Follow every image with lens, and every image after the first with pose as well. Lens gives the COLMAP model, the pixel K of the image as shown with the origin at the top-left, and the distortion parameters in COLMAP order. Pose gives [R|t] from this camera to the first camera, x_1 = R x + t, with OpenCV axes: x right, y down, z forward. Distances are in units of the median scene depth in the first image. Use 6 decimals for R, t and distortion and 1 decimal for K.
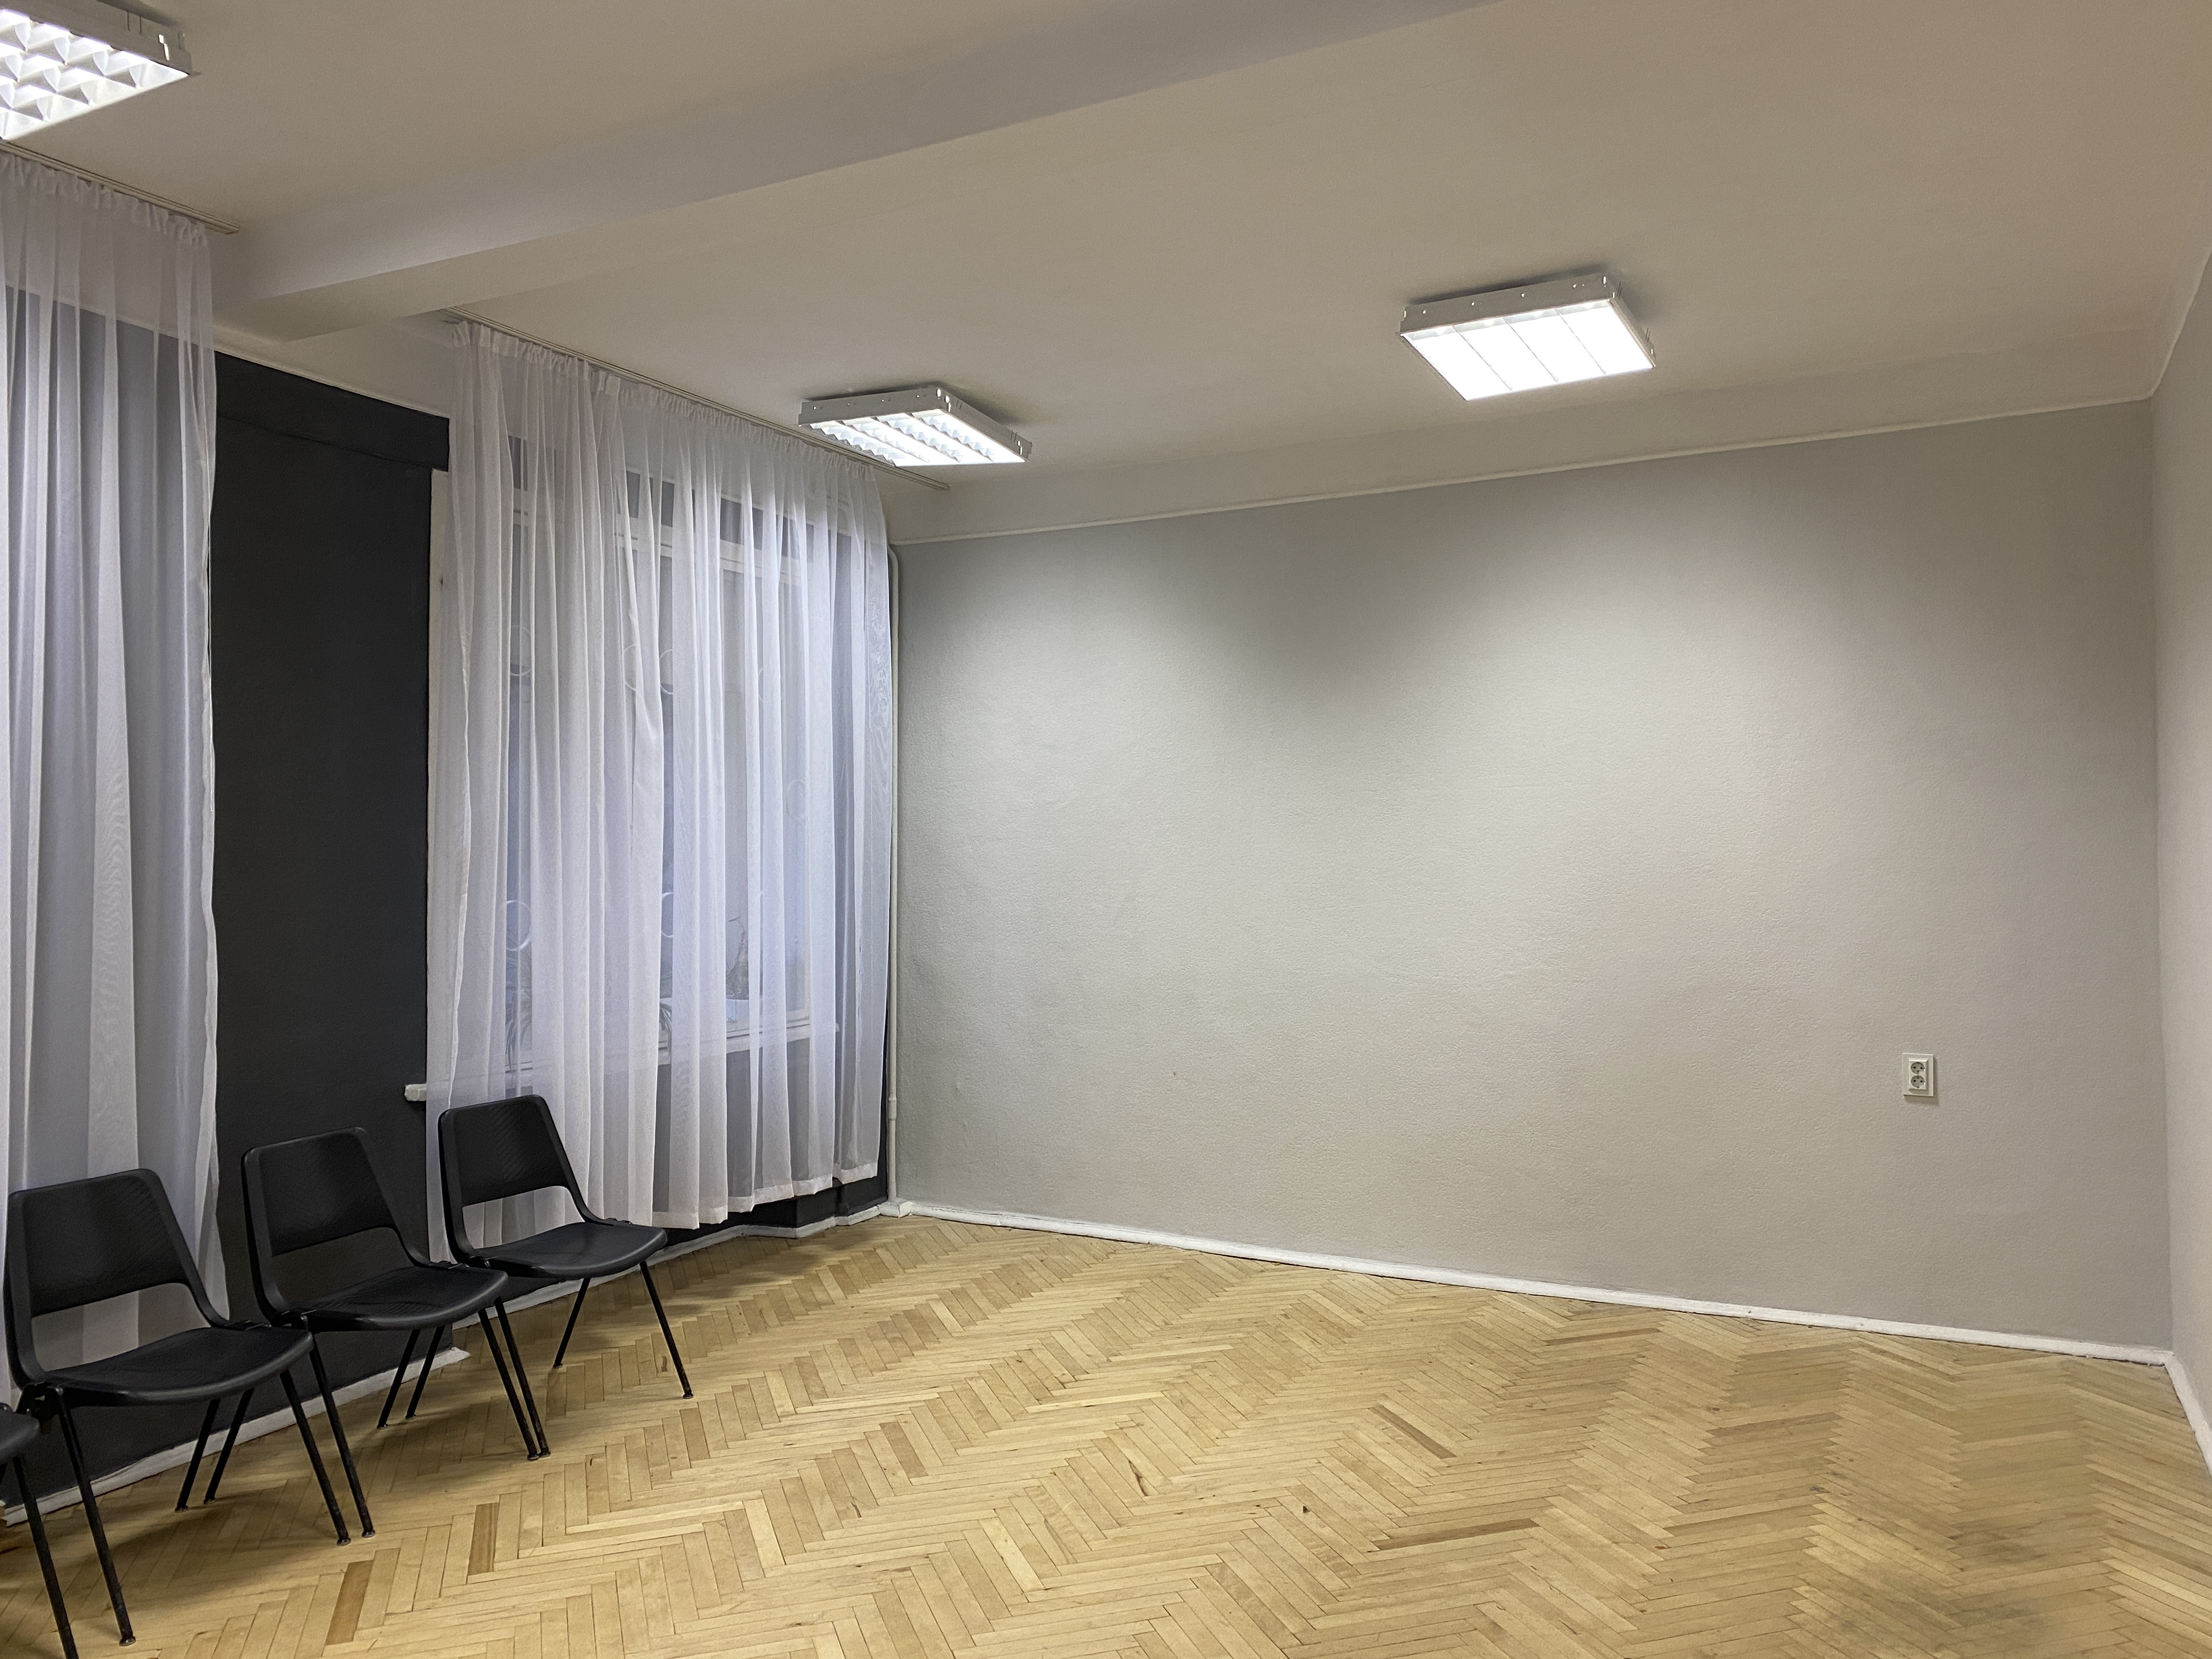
lens RADIAL K [[1804.9, 0, 1106.0], [0, 1804.9, 829.5], [0, 0, 1]] dist [0.116609, -0.007117]
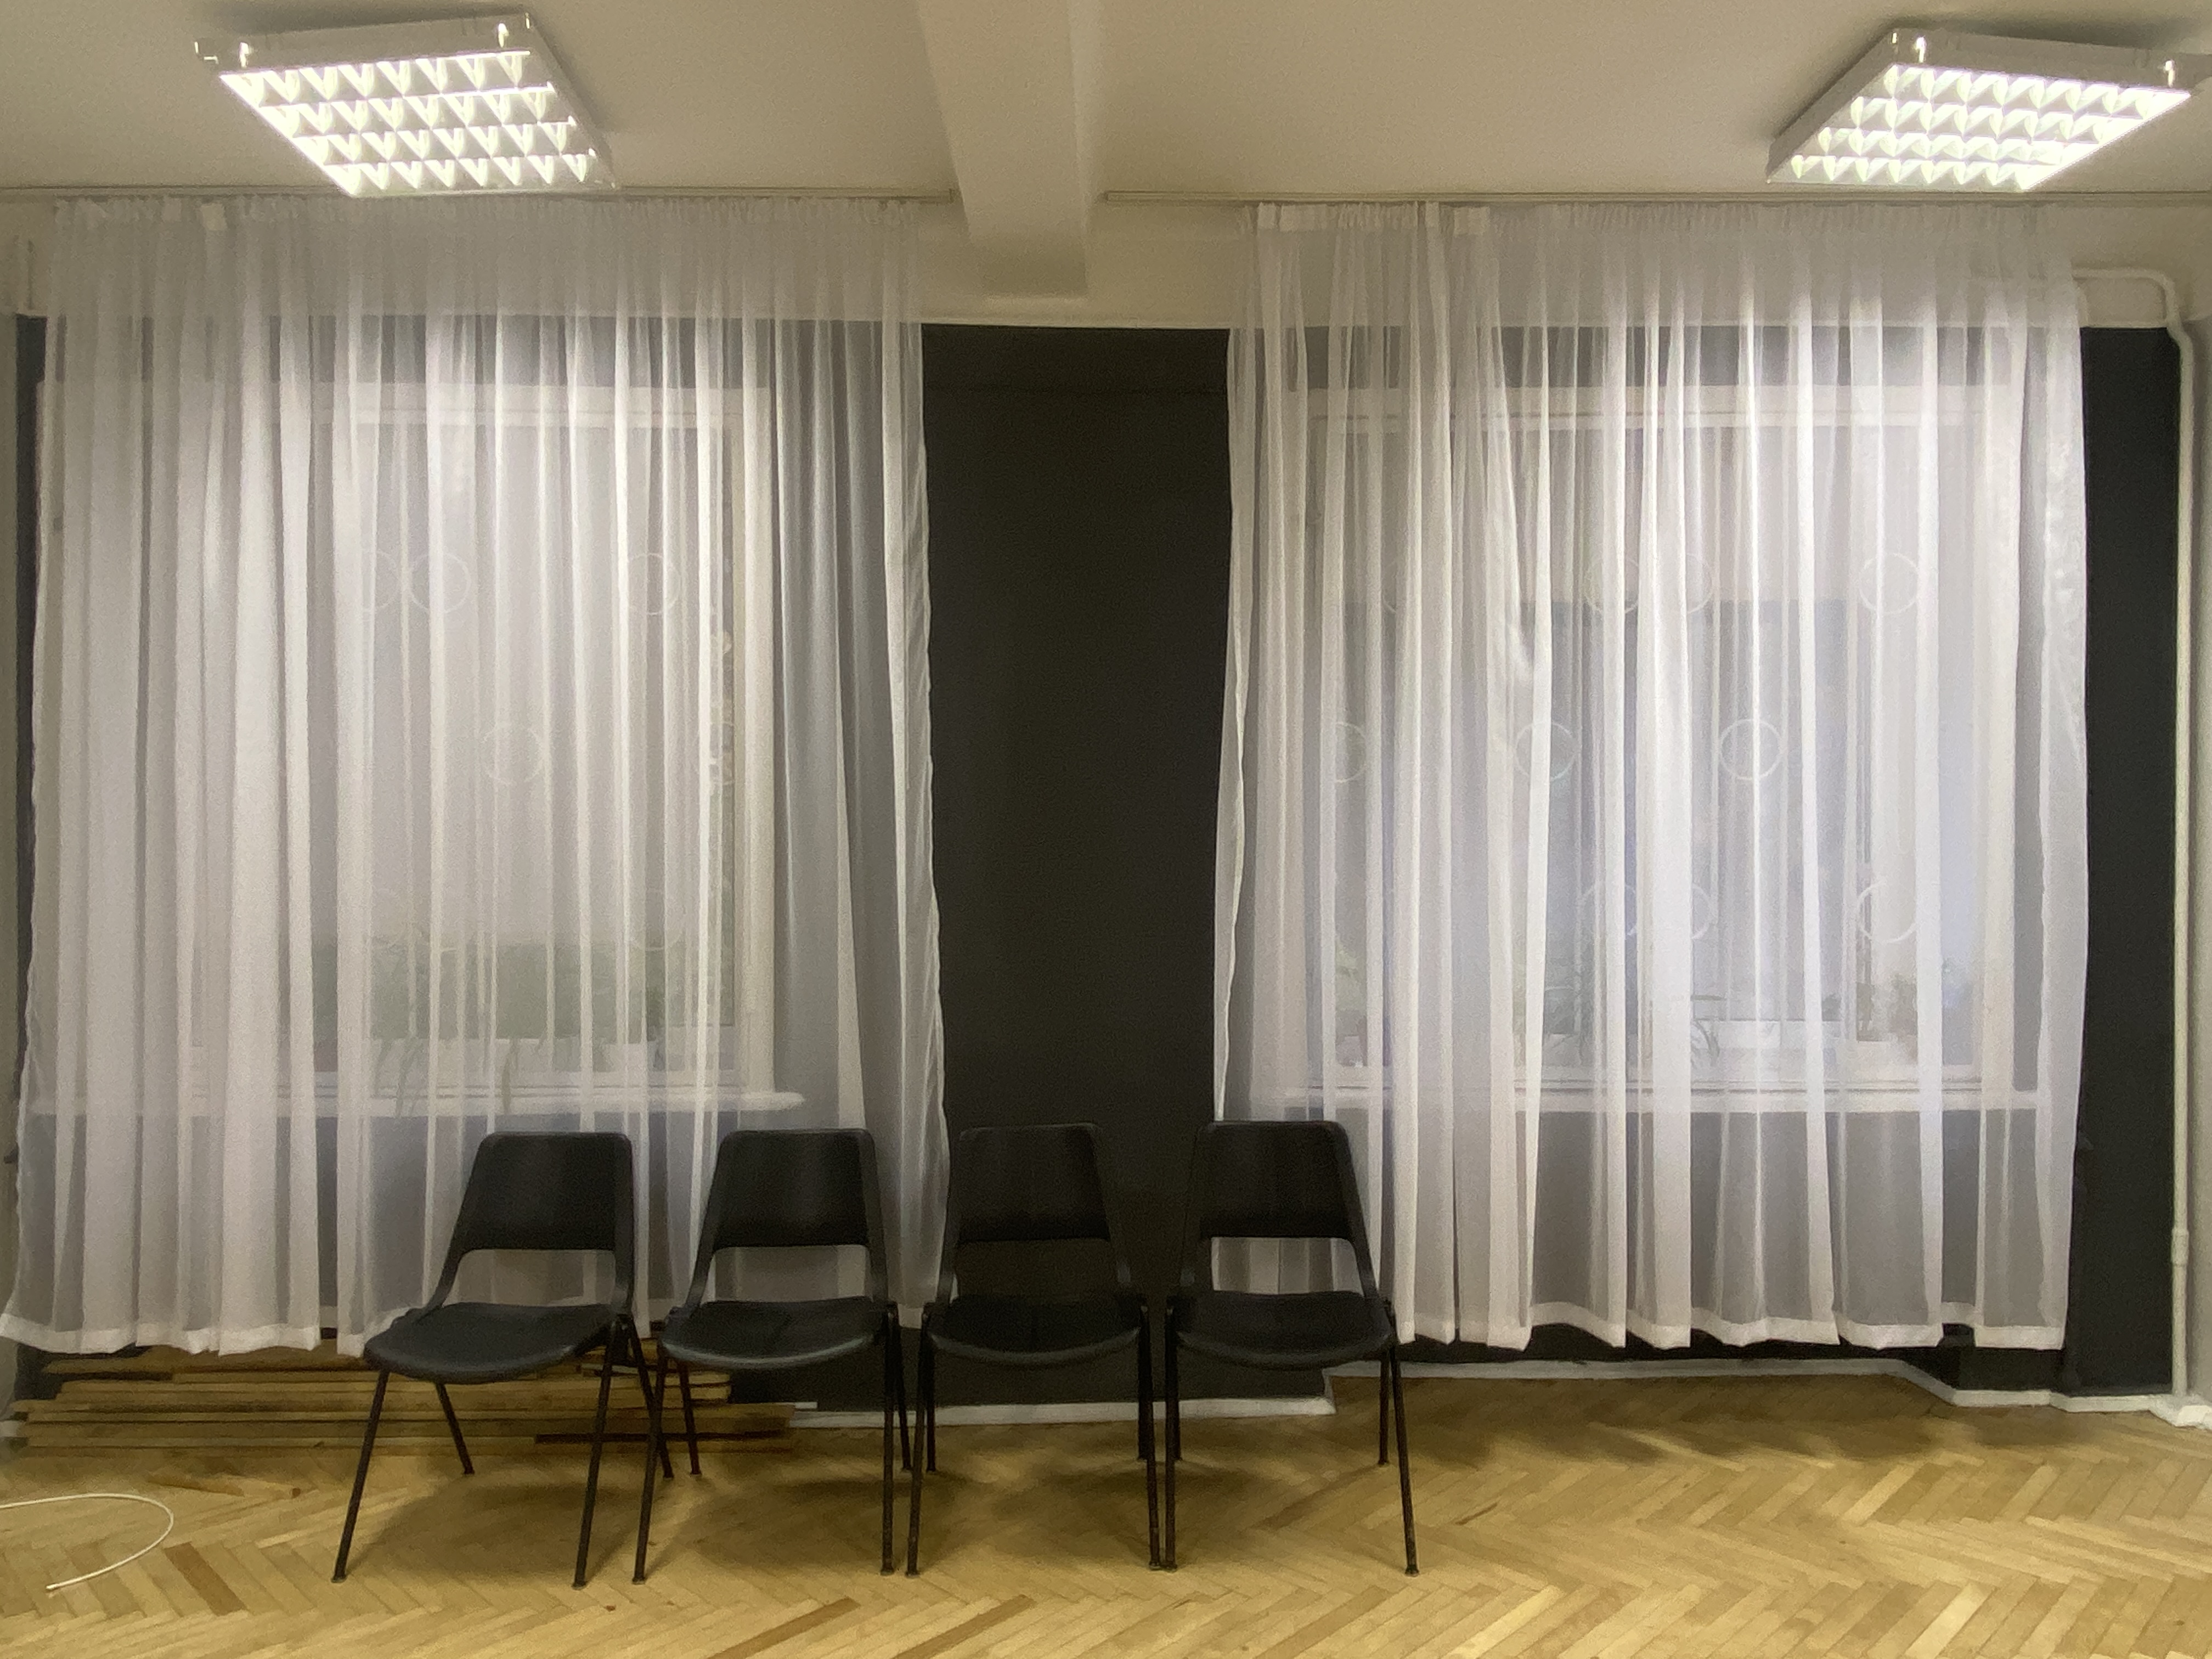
lens RADIAL K [[1603.0, 0, 1106.0], [0, 1603.0, 829.5], [0, 0, 1]] dist [0.109653, -0.098052]
pose [[0.457274, 0.007125, -0.889297, 0.300485], [0.011927, 0.999829, 0.014143, 0.001541], [0.889246, -0.017074, 0.457111, 0.607618]]
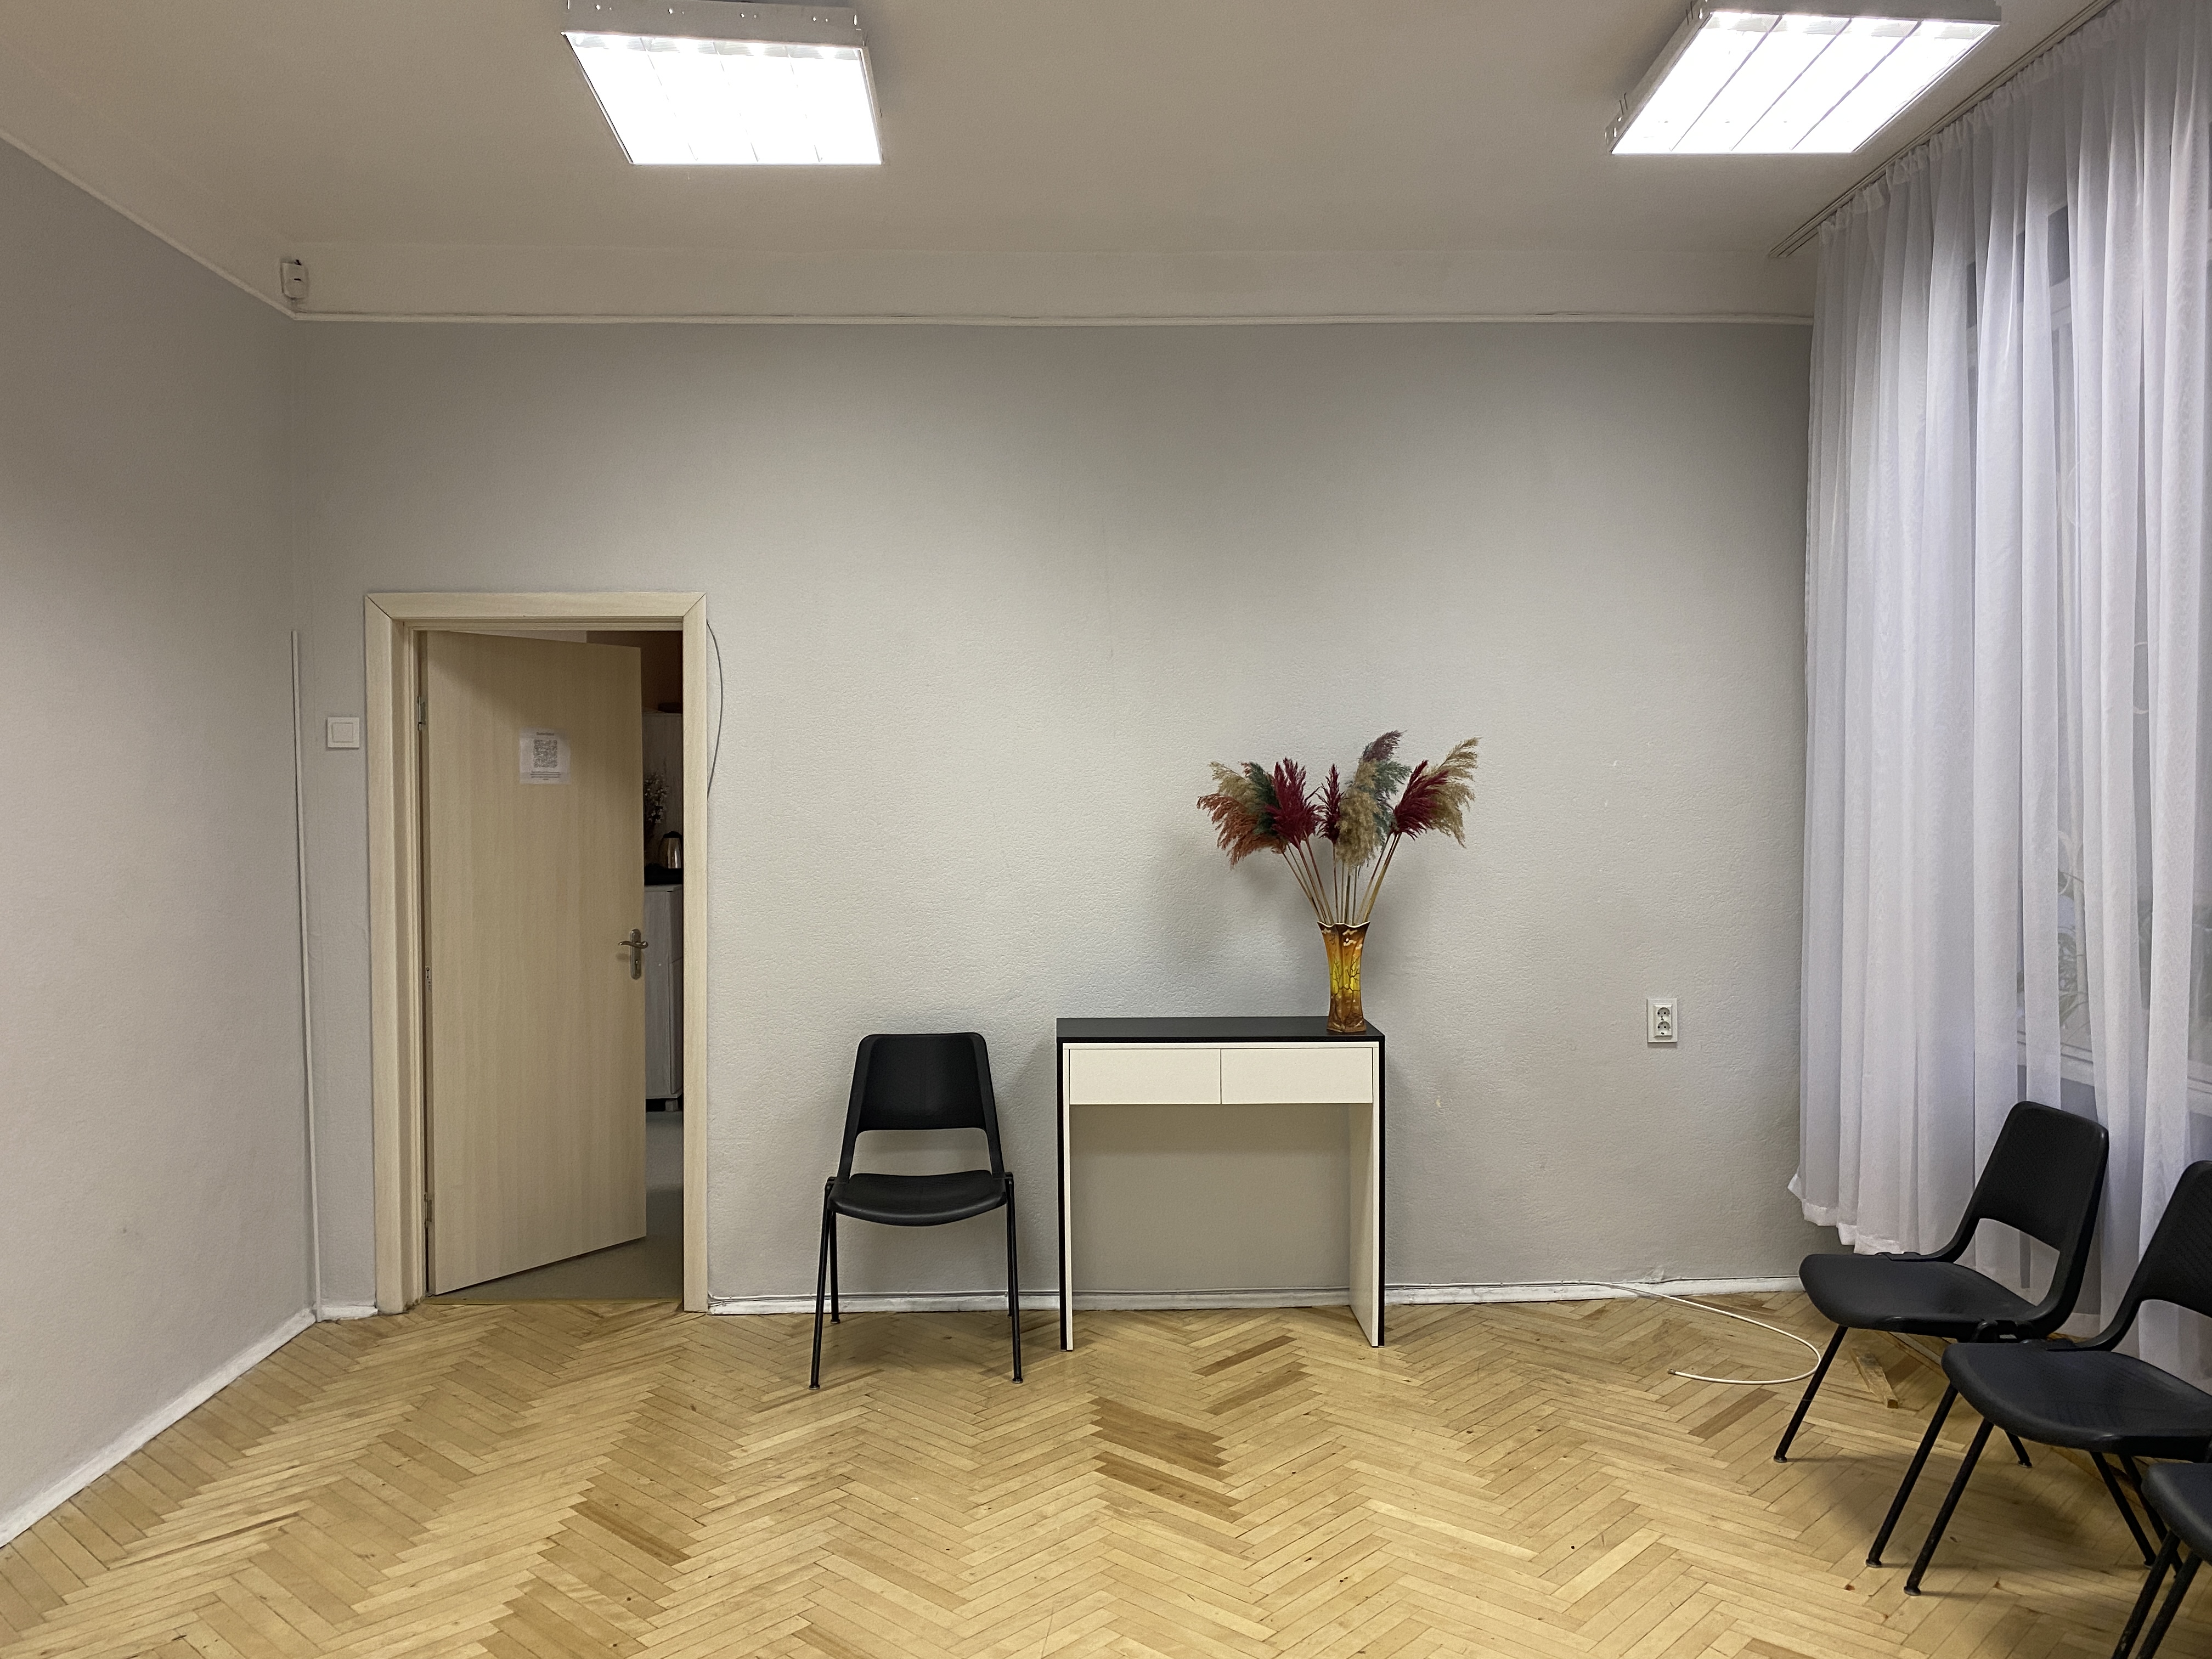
lens RADIAL K [[1703.4, 0, 1106.0], [0, 1703.4, 829.5], [0, 0, 1]] dist [0.076193, -0.041004]
pose [[-0.850630, 0.018525, -0.525439, 0.211878], [0.010351, 0.999775, 0.018492, 0.018337], [0.525663, 0.010291, -0.850630, 1.132664]]
